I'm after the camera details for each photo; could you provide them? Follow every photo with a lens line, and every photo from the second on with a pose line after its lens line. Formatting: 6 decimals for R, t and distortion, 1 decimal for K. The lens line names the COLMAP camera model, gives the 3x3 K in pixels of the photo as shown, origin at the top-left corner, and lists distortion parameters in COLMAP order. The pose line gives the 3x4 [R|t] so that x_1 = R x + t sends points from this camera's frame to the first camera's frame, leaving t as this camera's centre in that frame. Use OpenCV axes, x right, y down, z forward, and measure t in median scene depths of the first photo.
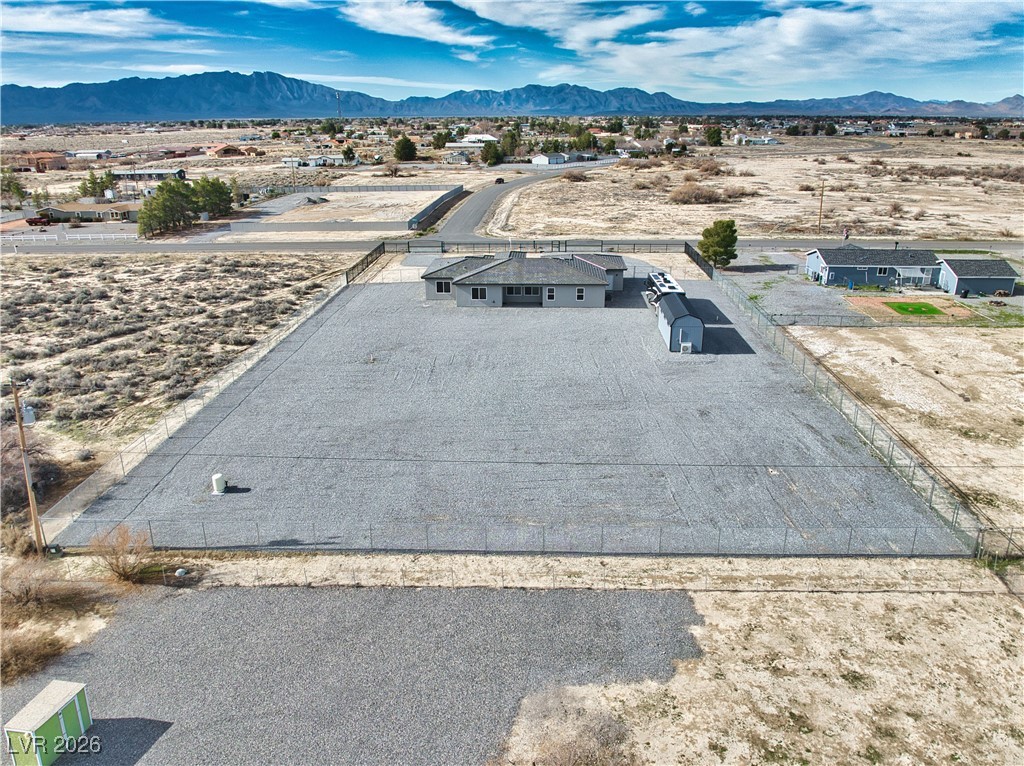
lens RADIAL K [[749.3, 0, 518.4], [0, 749.3, 386.8], [0, 0, 1]] dist [-0.039432, -0.001549]
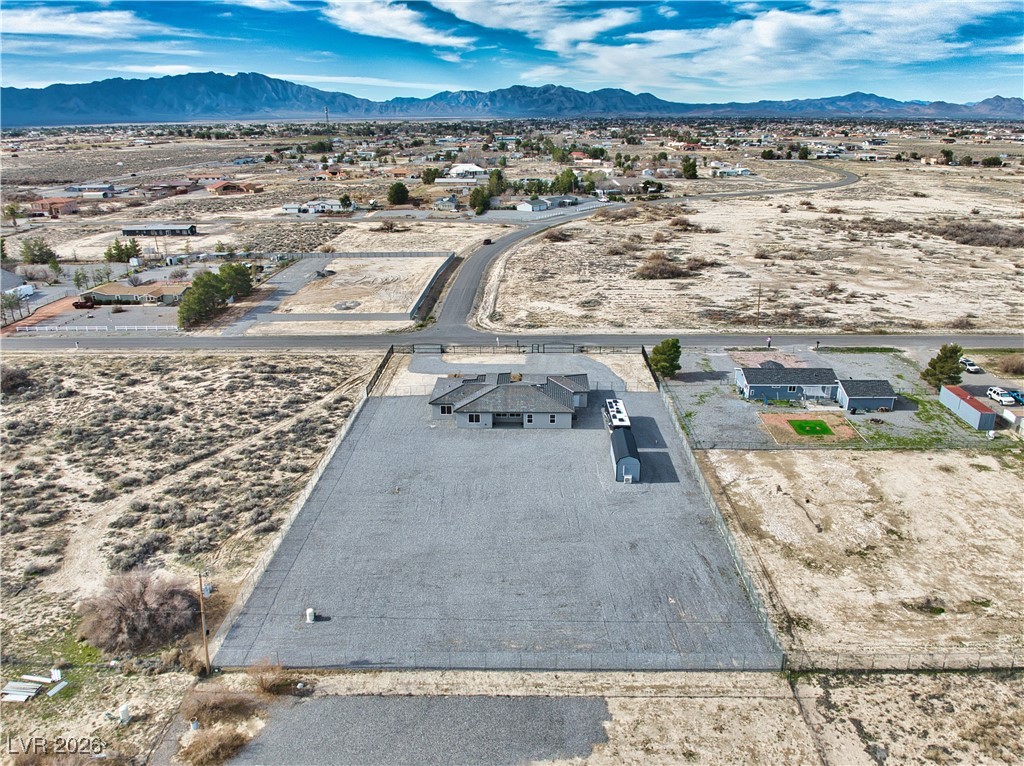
lens RADIAL K [[738.7, 0, 519.9], [0, 738.7, 396.2], [0, 0, 1]] dist [-0.024669, -0.020208]
pose [[0.999789, -0.004059, 0.020138, 0.001003], [0.003767, 0.999888, 0.014518, -0.231764], [-0.020195, -0.014439, 0.999692, -0.351684]]
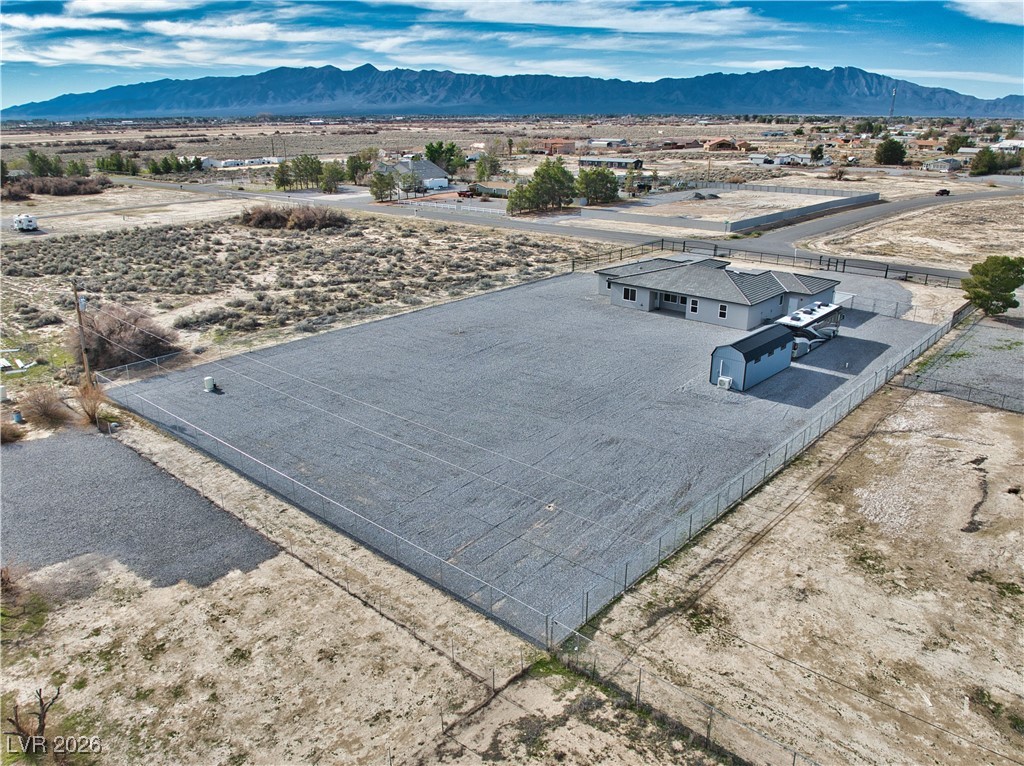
lens RADIAL K [[740.1, 0, 523.1], [0, 740.1, 421.9], [0, 0, 1]] dist [-0.024872, -0.023498]
pose [[0.772809, 0.247920, -0.584210, 0.577767], [-0.218277, 0.968214, 0.122136, -0.063602], [0.595920, 0.033132, 0.802360, 0.175488]]
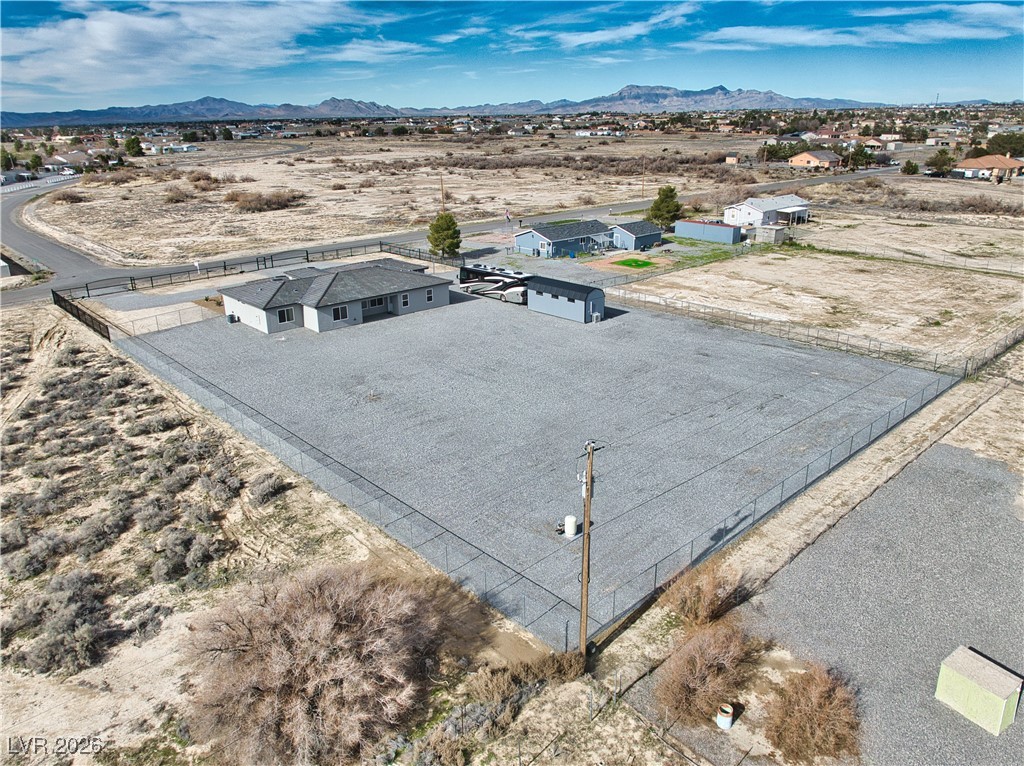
lens RADIAL K [[749.3, 0, 518.4], [0, 749.3, 386.8], [0, 0, 1]] dist [-0.039432, -0.001549]
pose [[0.704903, -0.244185, 0.665947, -0.674760], [0.249192, 0.964281, 0.089807, -0.084894], [-0.664090, 0.102644, 0.740573, 0.247766]]
